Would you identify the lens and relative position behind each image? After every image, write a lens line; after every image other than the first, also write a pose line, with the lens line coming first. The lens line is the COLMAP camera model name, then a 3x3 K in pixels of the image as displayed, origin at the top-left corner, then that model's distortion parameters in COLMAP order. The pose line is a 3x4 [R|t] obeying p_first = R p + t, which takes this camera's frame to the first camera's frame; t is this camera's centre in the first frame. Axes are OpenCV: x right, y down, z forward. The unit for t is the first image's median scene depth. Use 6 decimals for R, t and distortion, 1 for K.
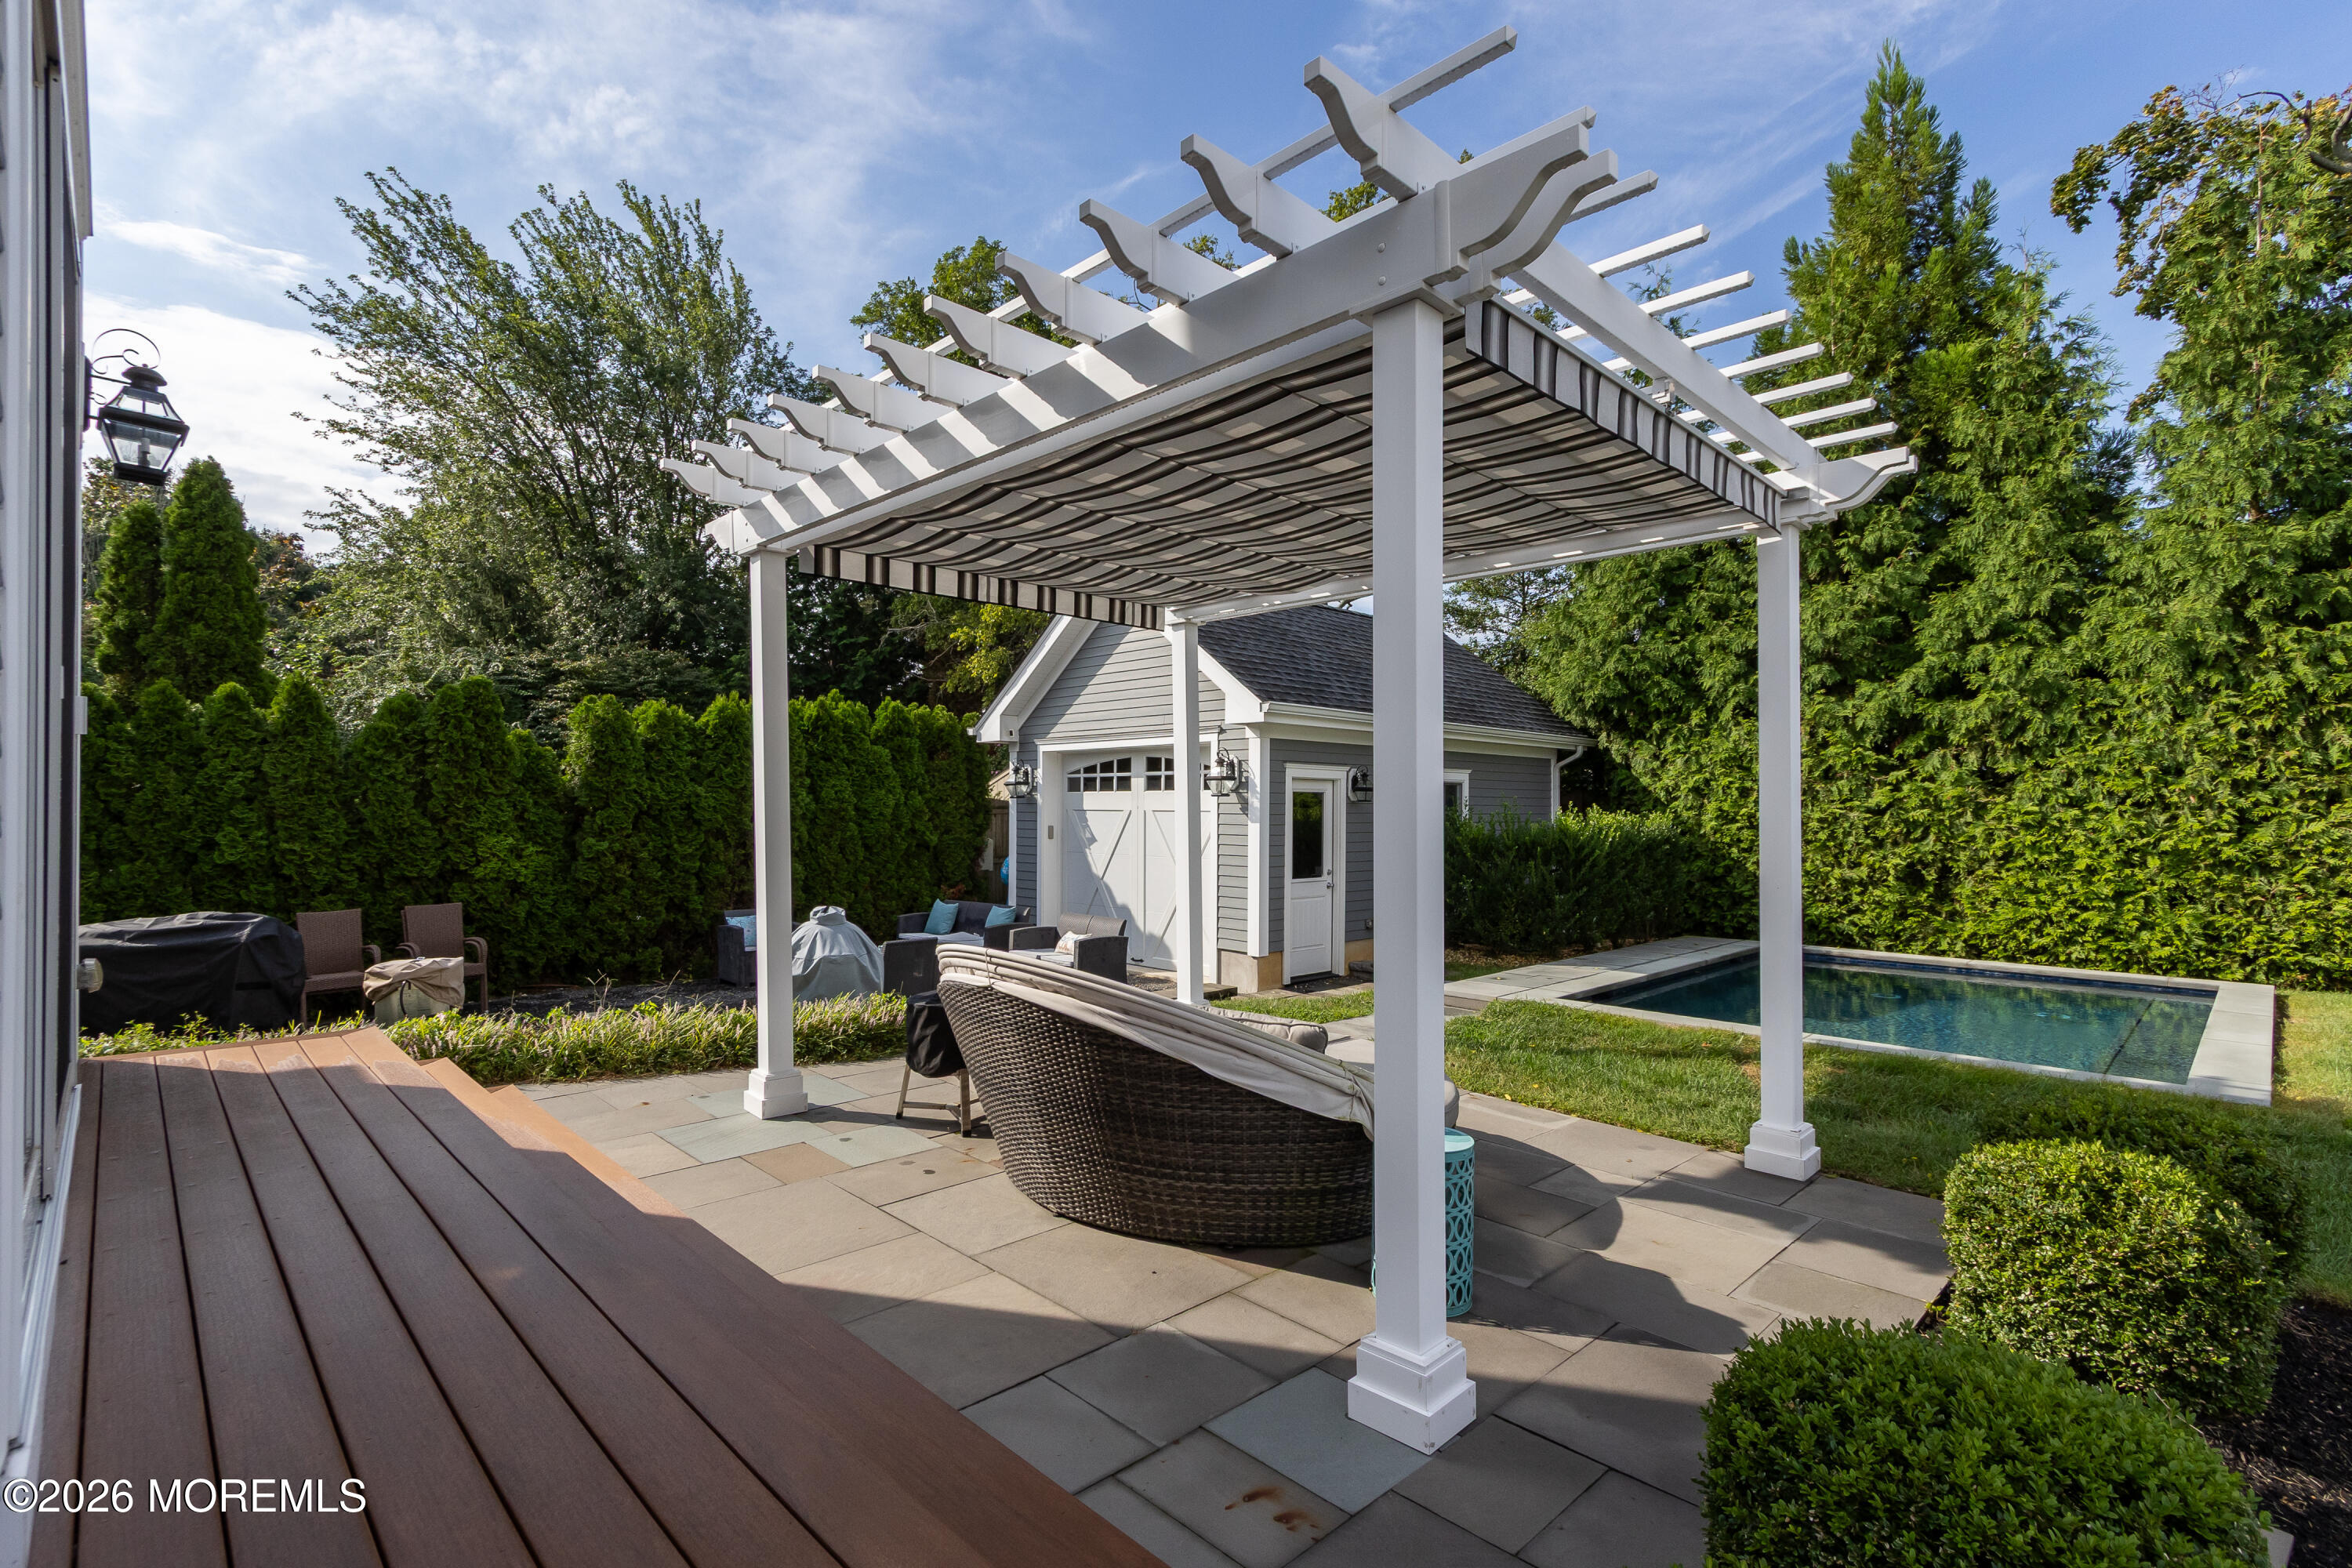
lens RADIAL K [[1077.0, 0, 1136.6], [0, 1077.0, 798.0], [0, 0, 1]] dist [-0.000475, -0.000614]
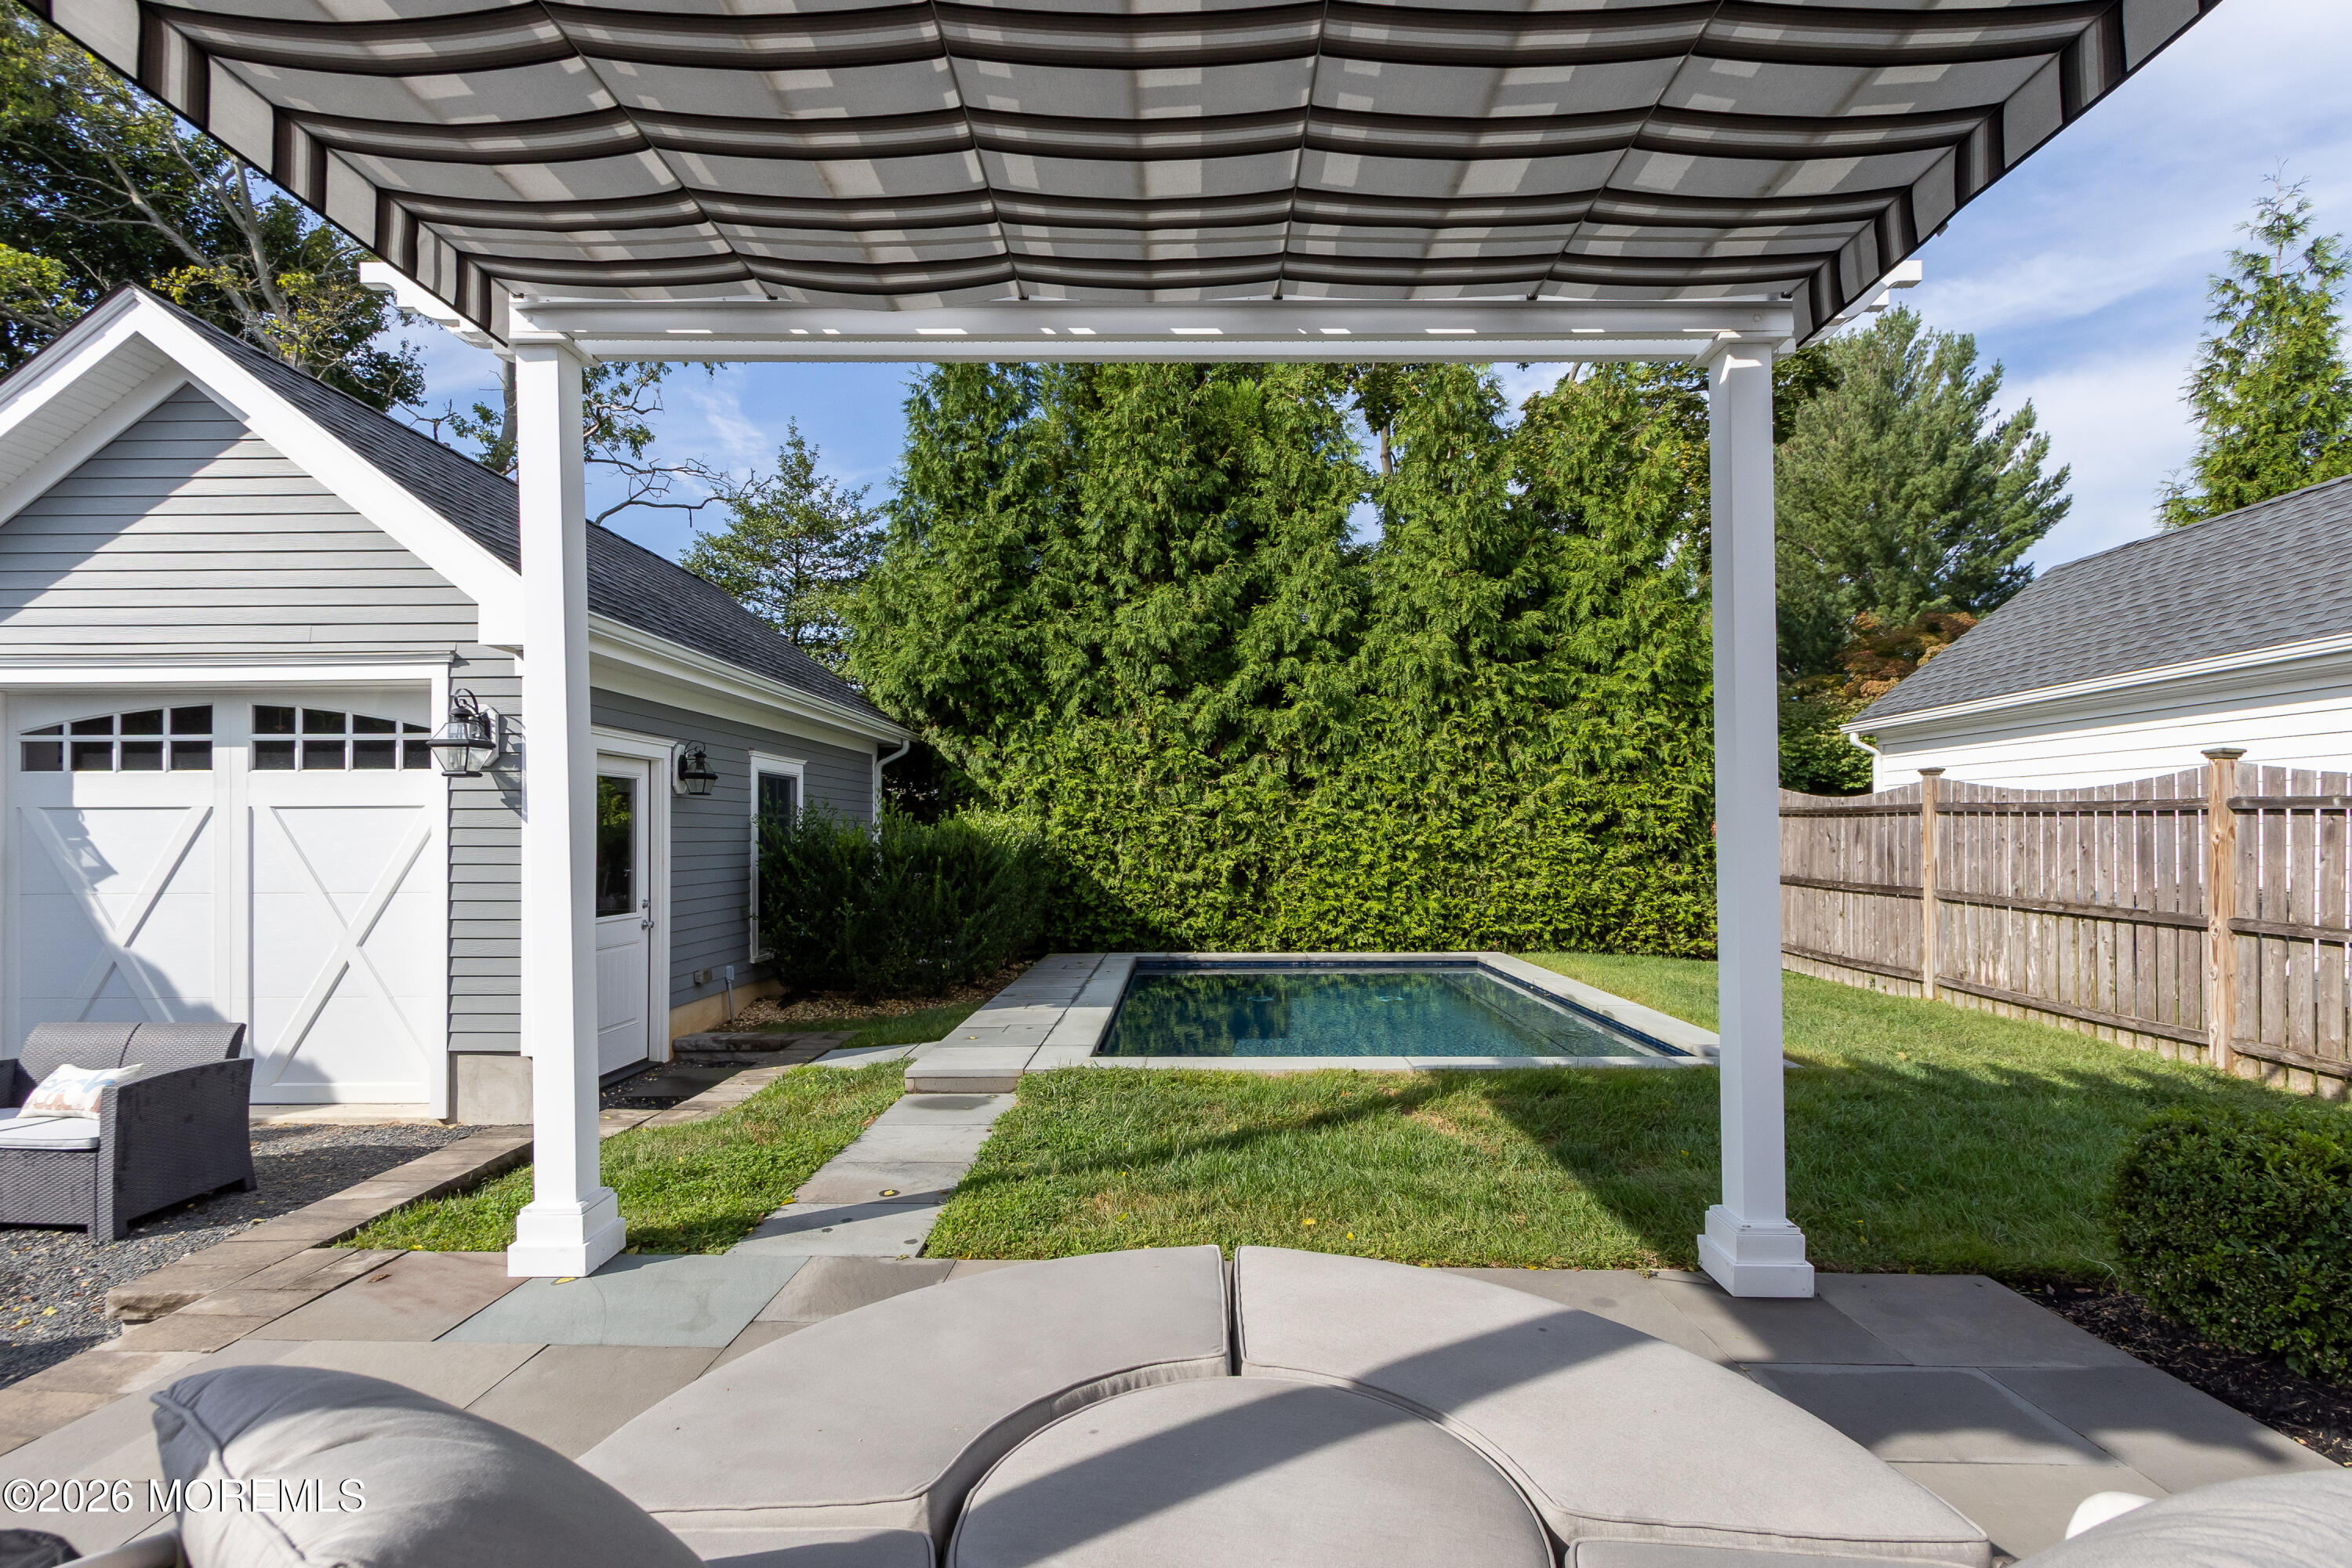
lens RADIAL K [[1077.0, 0, 1185.9], [0, 1077.0, 819.4], [0, 0, 1]] dist [-0.000475, -0.000614]
pose [[0.689081, 0.001670, 0.724683, -0.062400], [0.002041, 0.999989, -0.004245, 0.022018], [-0.724682, 0.004404, 0.689070, 0.329848]]
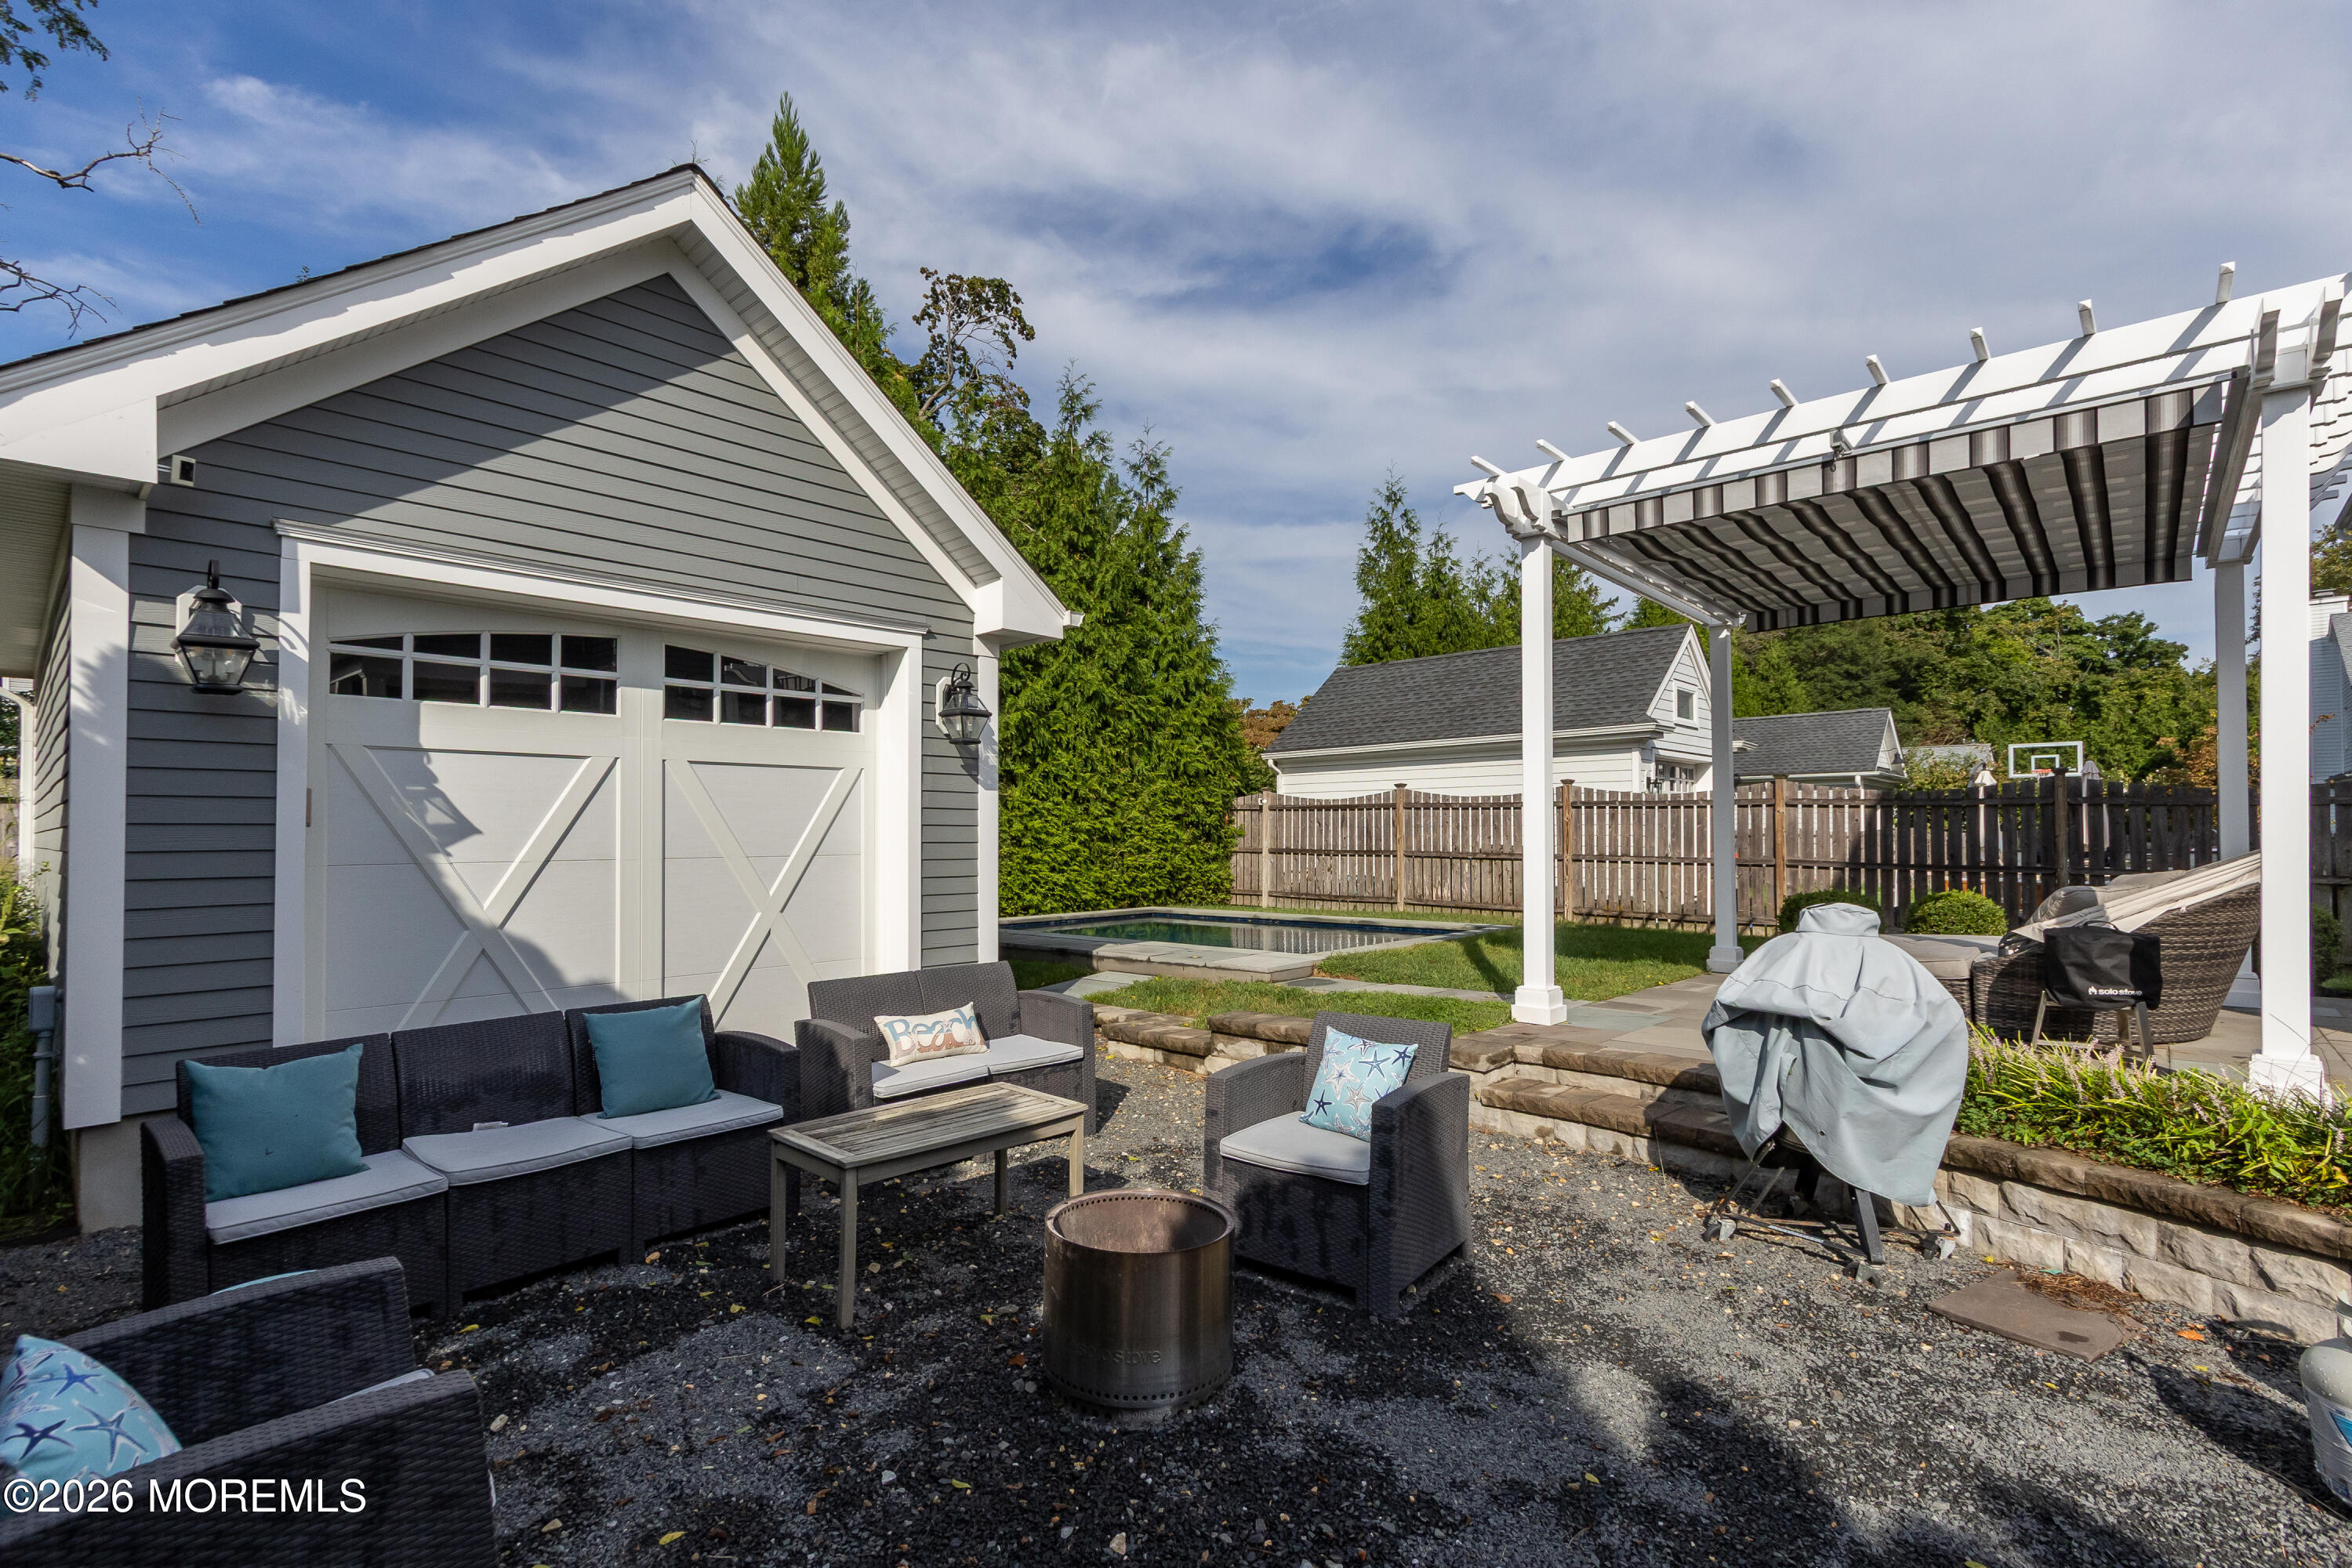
lens RADIAL K [[1077.0, 0, 1179.6], [0, 1077.0, 803.9], [0, 0, 1]] dist [-0.000475, -0.000614]
pose [[-0.082522, 0.024105, 0.996298, -0.502435], [-0.001738, 0.999702, -0.024332, 0.043838], [-0.996588, -0.003740, -0.082456, 0.875422]]
